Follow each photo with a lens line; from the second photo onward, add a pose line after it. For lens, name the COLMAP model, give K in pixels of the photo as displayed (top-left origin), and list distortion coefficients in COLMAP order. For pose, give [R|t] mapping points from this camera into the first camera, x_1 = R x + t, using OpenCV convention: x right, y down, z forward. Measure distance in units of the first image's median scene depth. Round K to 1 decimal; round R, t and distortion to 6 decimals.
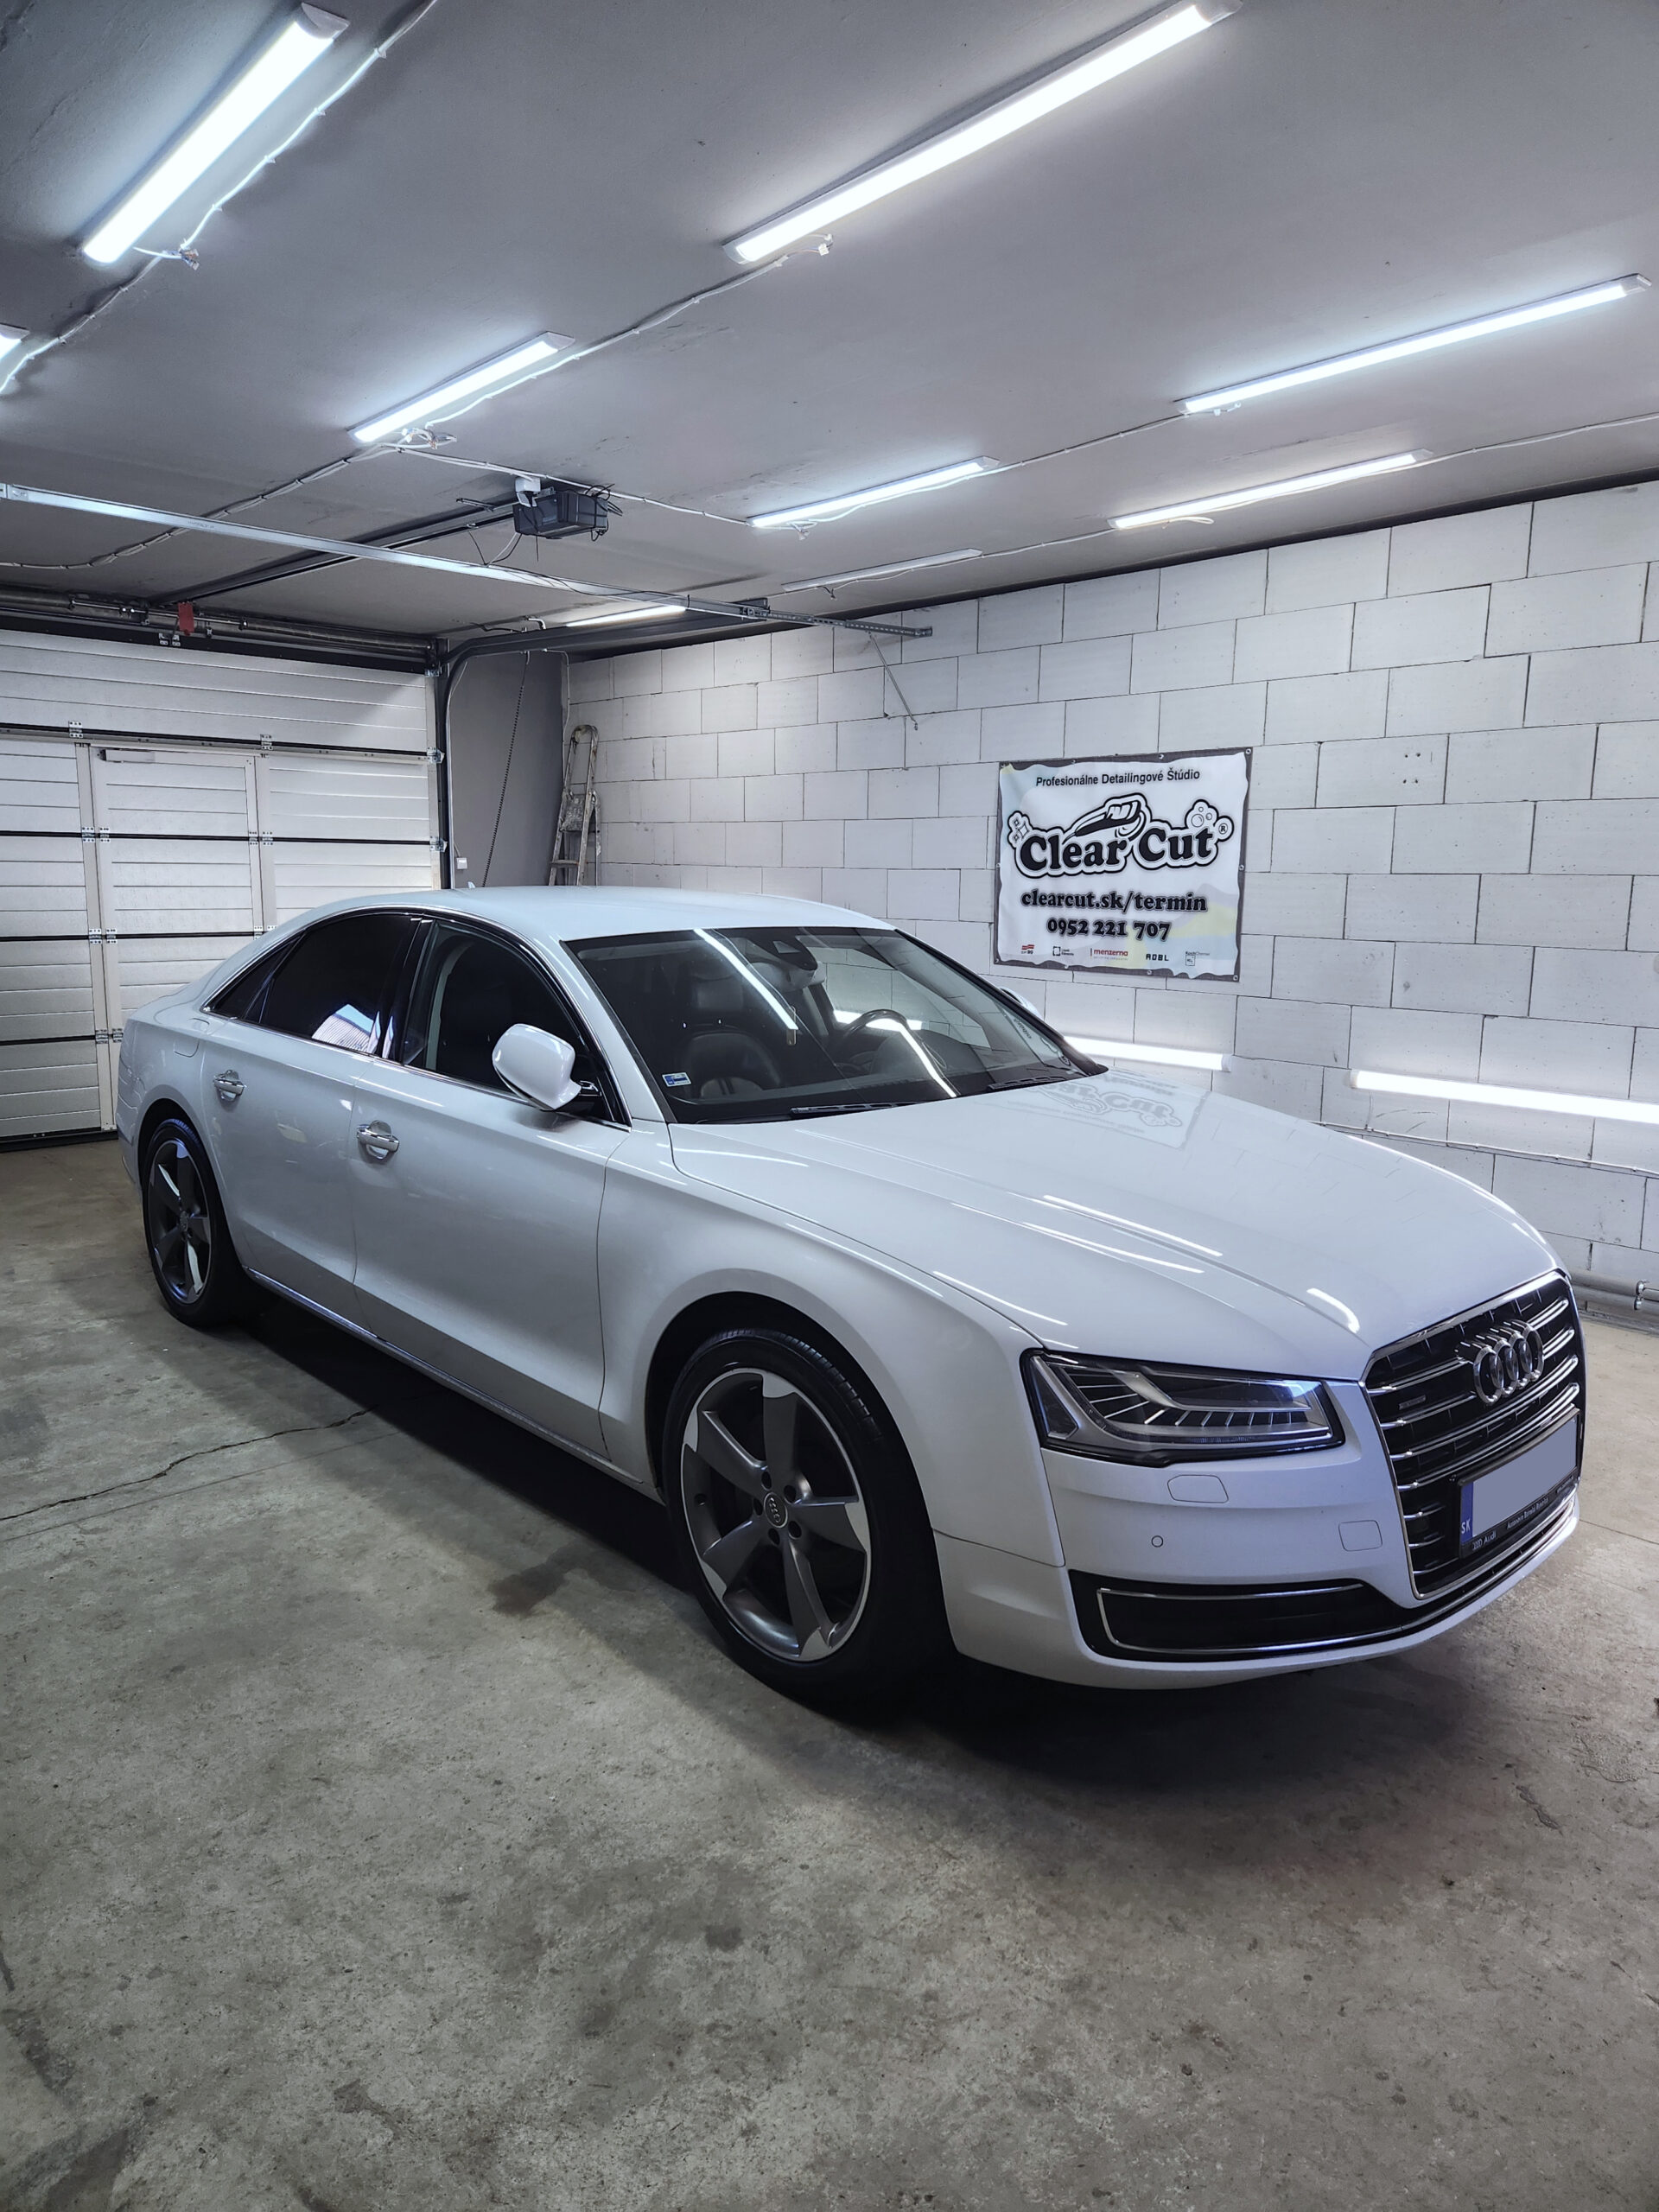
lens RADIAL K [[1440.3, 0, 843.2], [0, 1440.3, 1090.5], [0, 0, 1]] dist [0.041937, -0.036158]
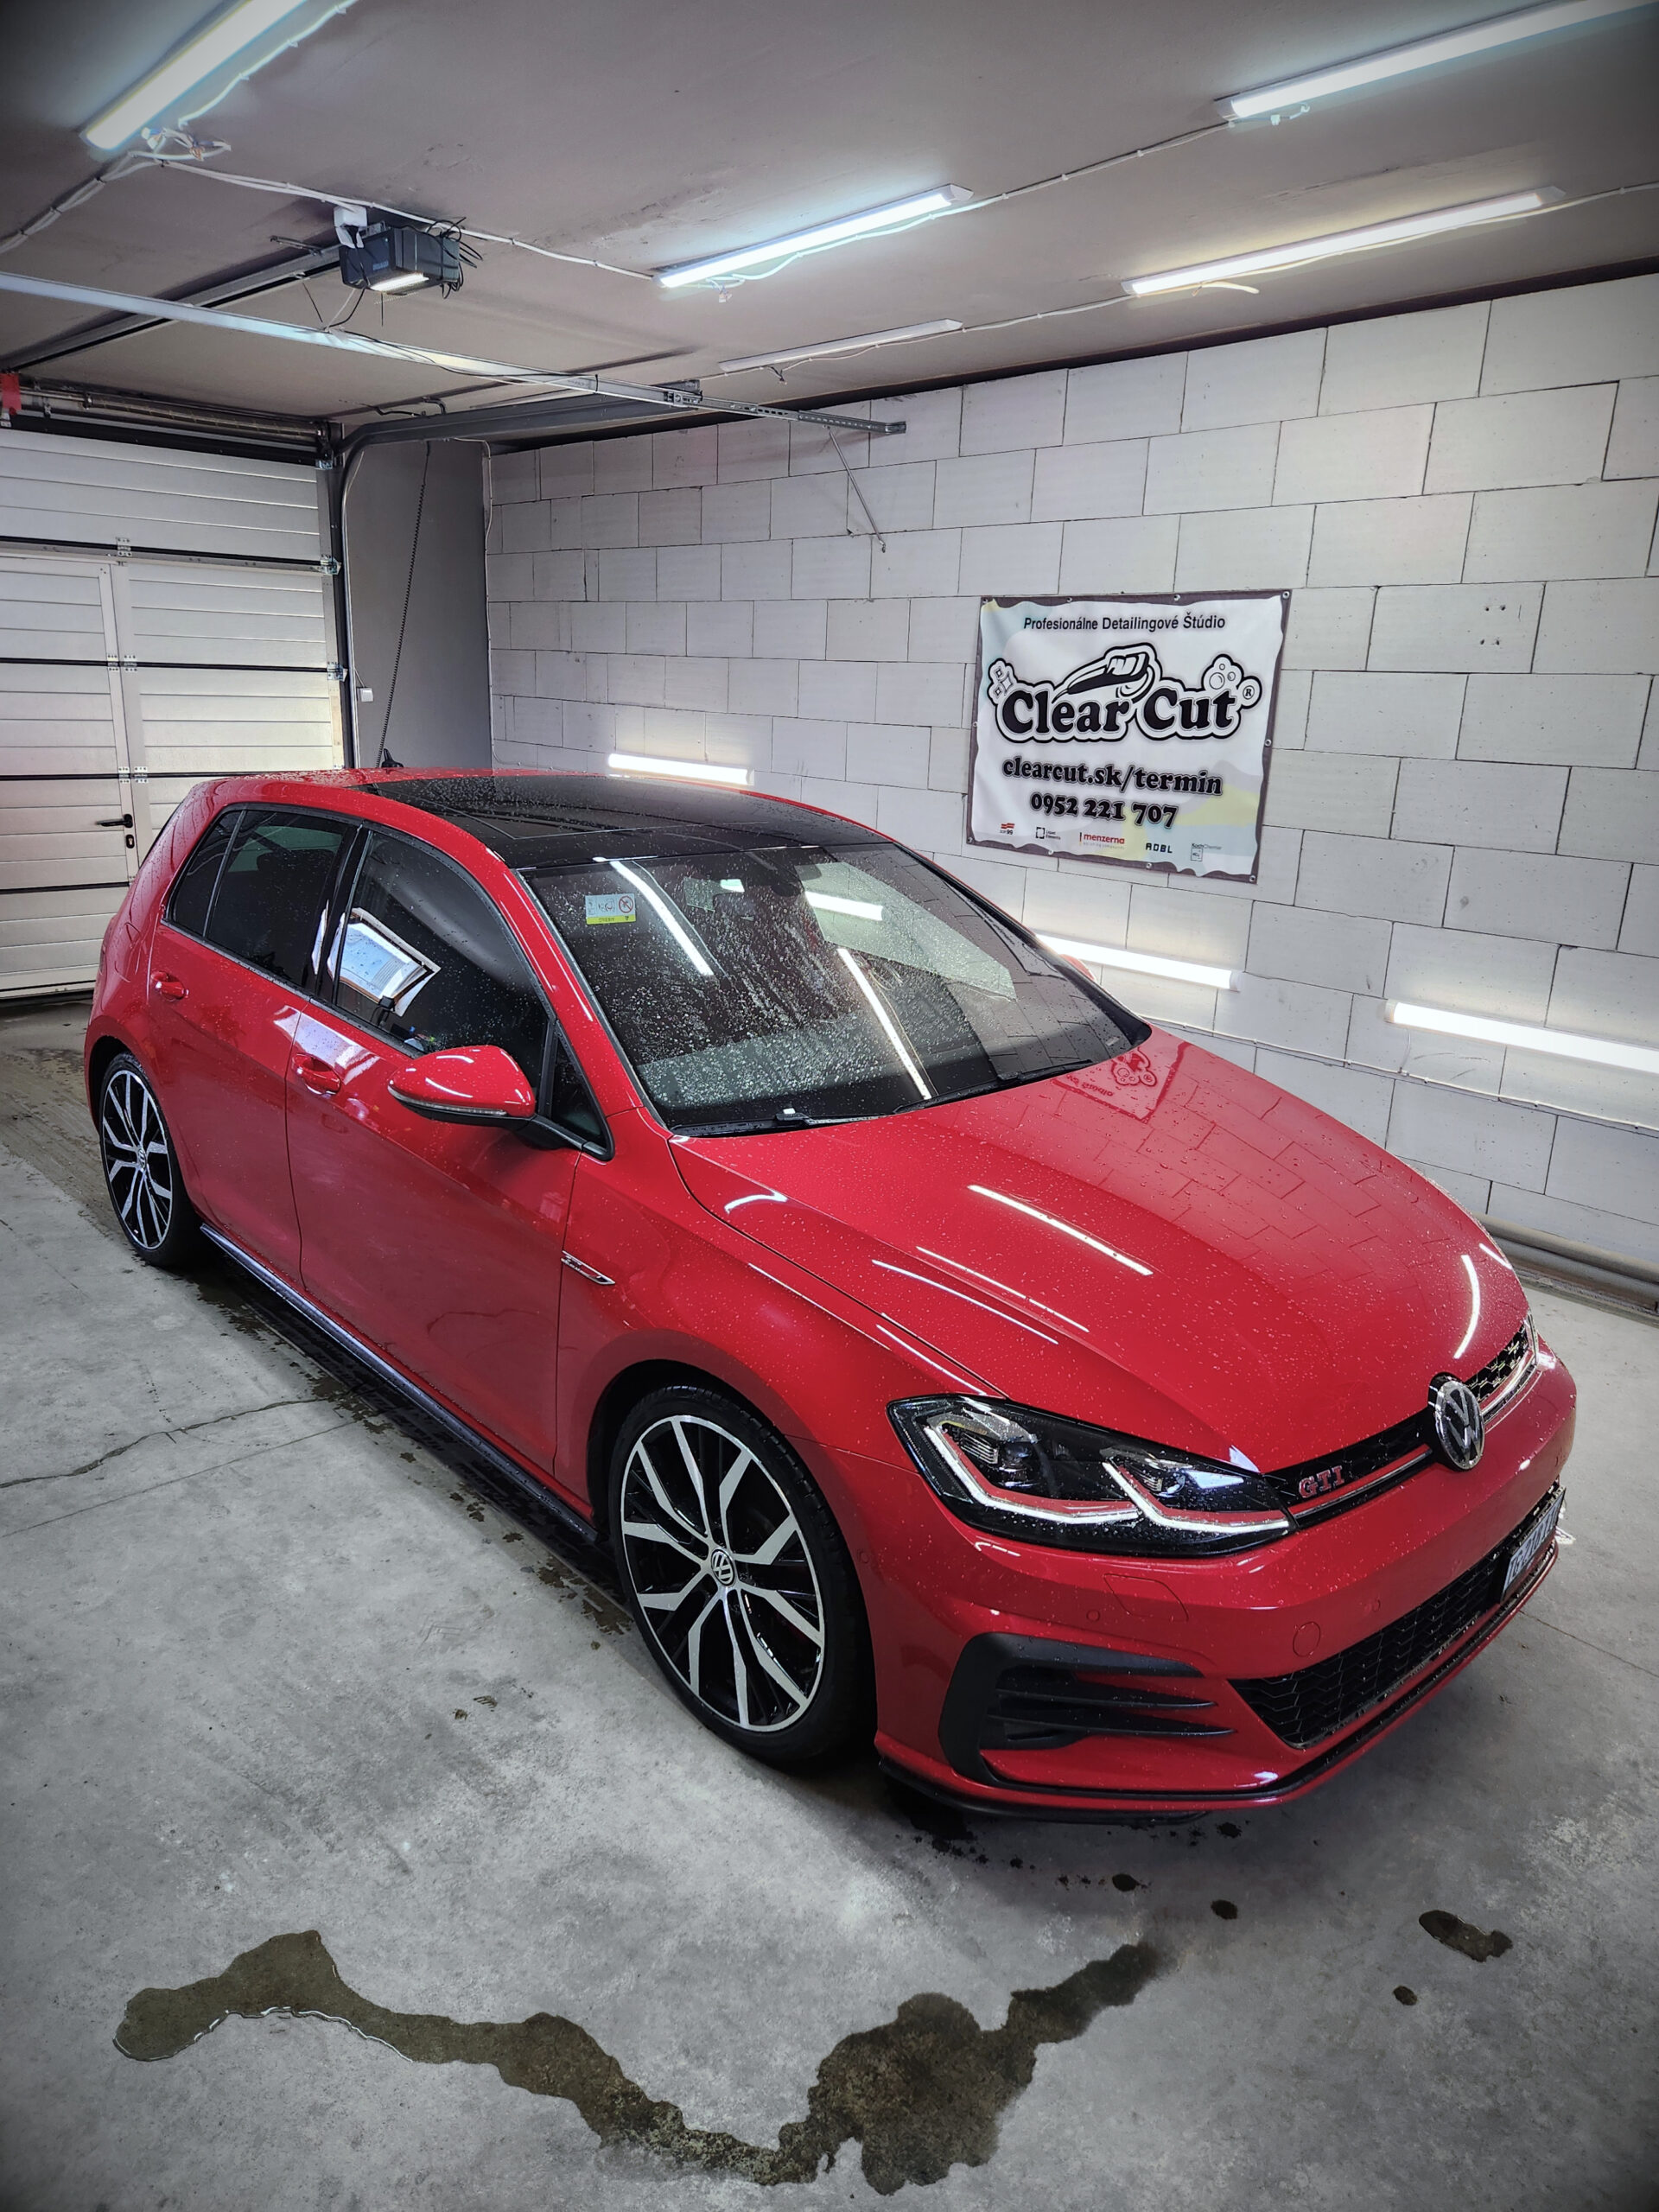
lens RADIAL K [[1457.5, 0, 821.5], [0, 1457.5, 1090.6], [0, 0, 1]] dist [0.058331, -0.059776]
pose [[0.999629, 0.025051, -0.010689, 0.035949], [-0.023564, 0.992269, 0.121845, -0.051586], [0.013659, -0.121548, 0.992492, 0.144598]]
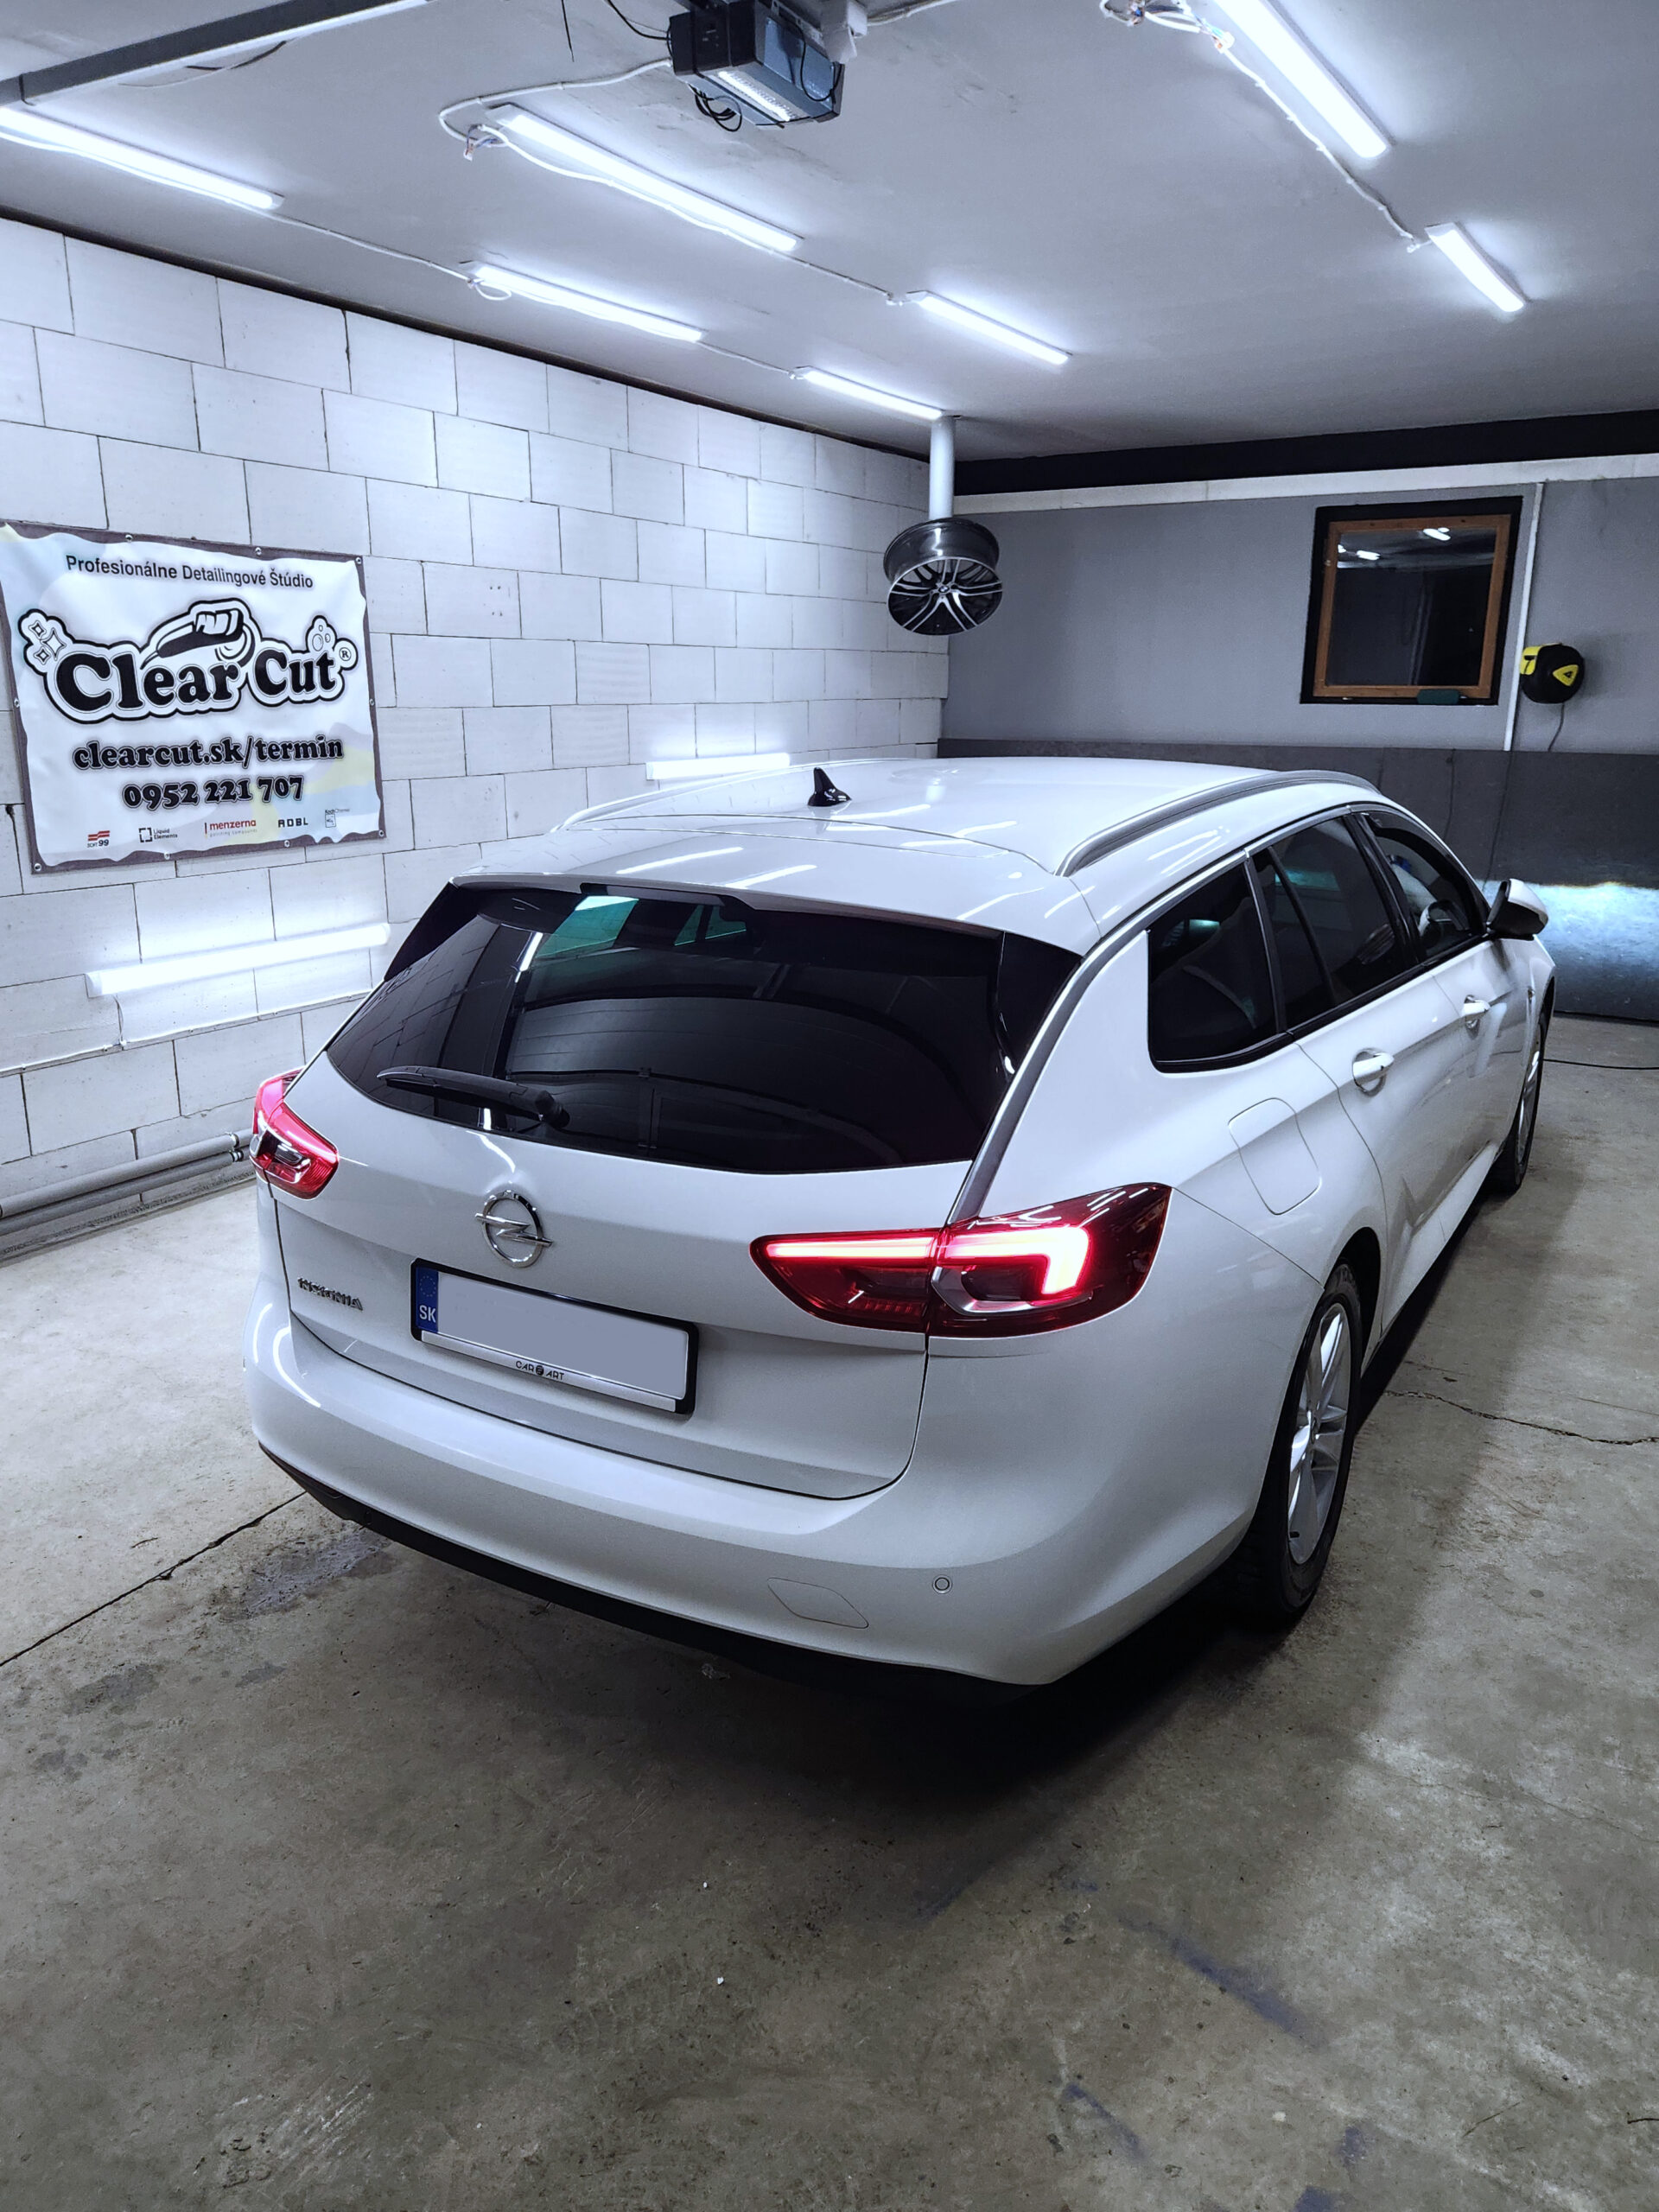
lens RADIAL K [[1566.4, 0, 829.5], [0, 1566.4, 1106.0], [0, 0, 1]] dist [0.071546, -0.081434]
pose [[-0.303749, -0.260642, 0.916408, -0.679534], [0.136980, 0.939913, 0.312730, -0.173818], [-0.942854, 0.220521, -0.249795, 0.969695]]
